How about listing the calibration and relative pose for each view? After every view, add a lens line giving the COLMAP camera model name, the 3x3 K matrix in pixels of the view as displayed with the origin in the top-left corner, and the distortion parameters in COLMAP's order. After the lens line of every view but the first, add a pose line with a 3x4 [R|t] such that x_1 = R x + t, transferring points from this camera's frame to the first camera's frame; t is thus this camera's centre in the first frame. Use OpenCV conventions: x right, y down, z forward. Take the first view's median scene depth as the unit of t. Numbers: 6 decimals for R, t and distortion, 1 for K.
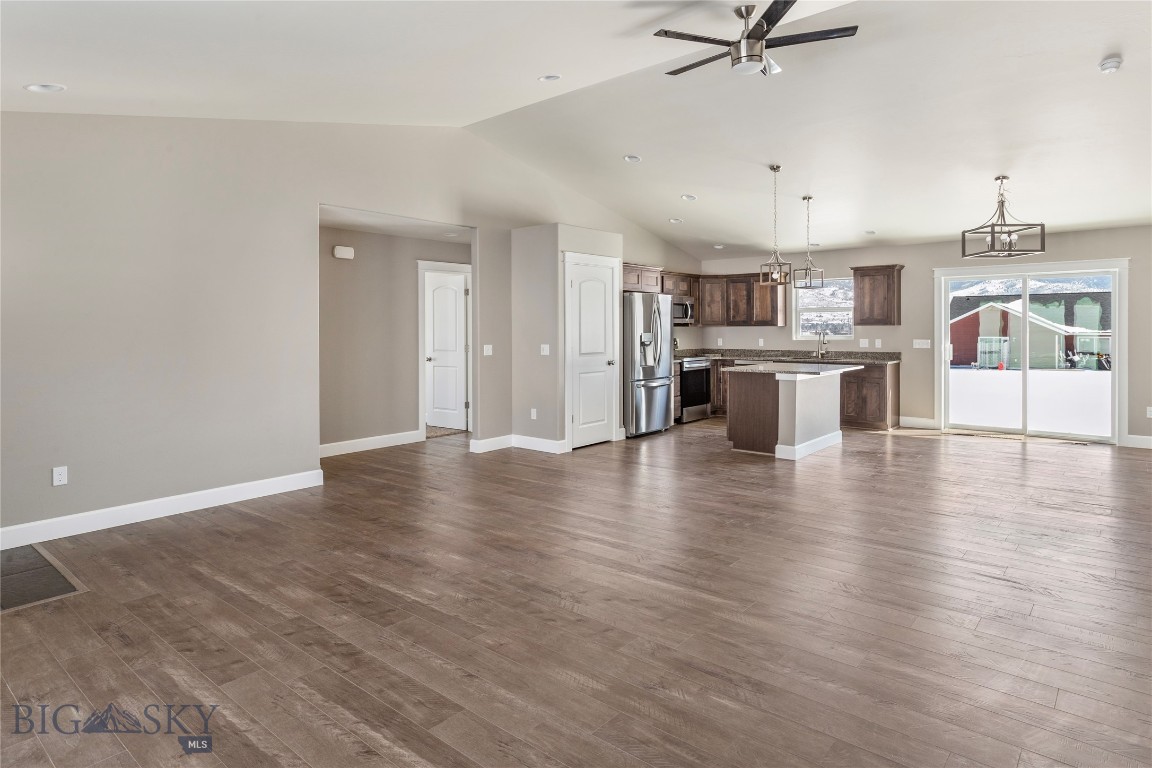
lens RADIAL K [[662.2, 0, 587.1], [0, 662.2, 329.7], [0, 0, 1]] dist [-0.001183, 0.003901]
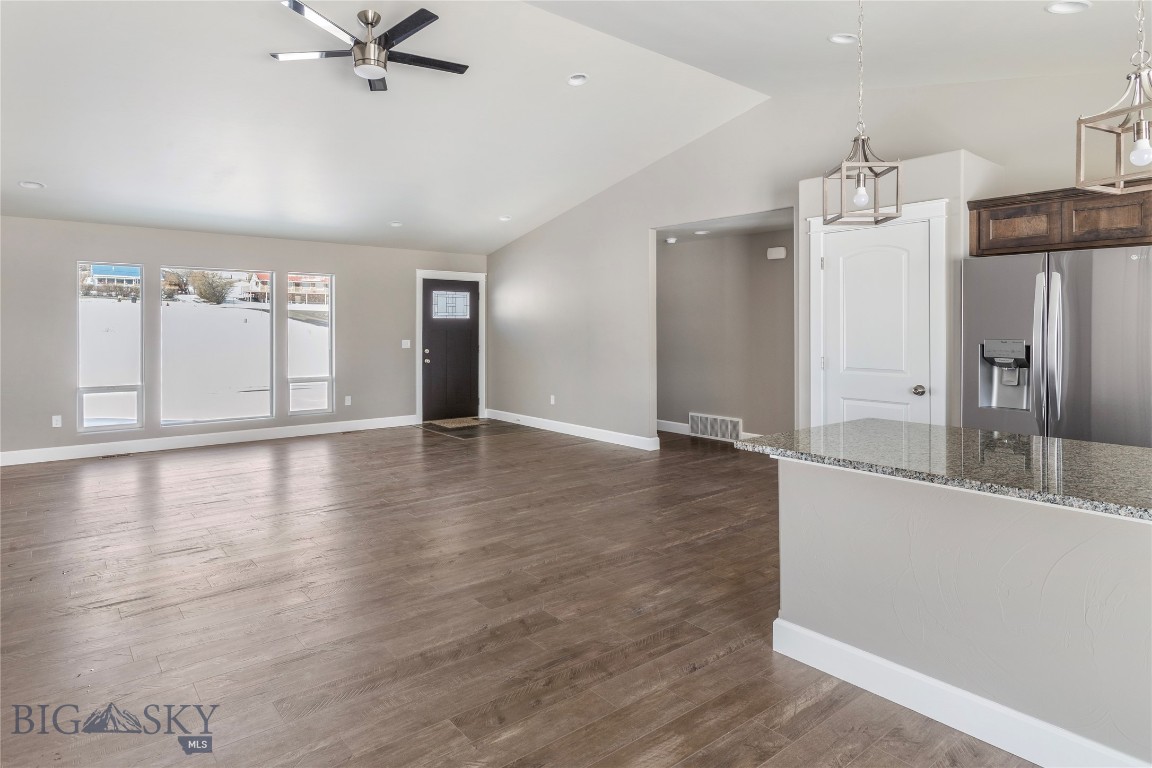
lens RADIAL K [[662.2, 0, 581.1], [0, 662.2, 328.2], [0, 0, 1]] dist [-0.001183, 0.003901]
pose [[-0.195307, 0.004579, -0.980731, 0.588466], [-0.003972, 0.999977, 0.005460, -0.004284], [0.980734, 0.004962, -0.195284, 0.761560]]
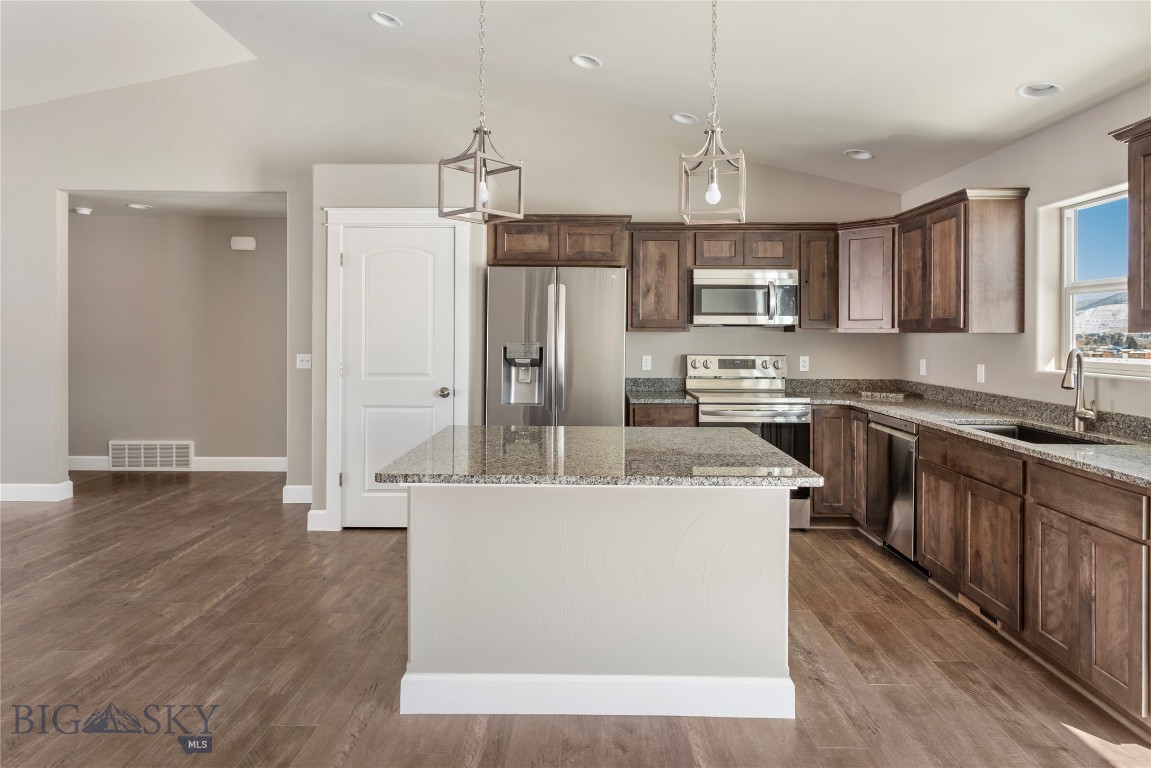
lens RADIAL K [[661.6, 0, 577.4], [0, 661.6, 333.5], [0, 0, 1]] dist [-0.001183, 0.003901]
pose [[0.625933, 0.009732, -0.779816, 0.506839], [-0.011721, 0.999927, 0.003071, -0.003897], [0.779788, 0.007218, 0.626002, 0.672989]]
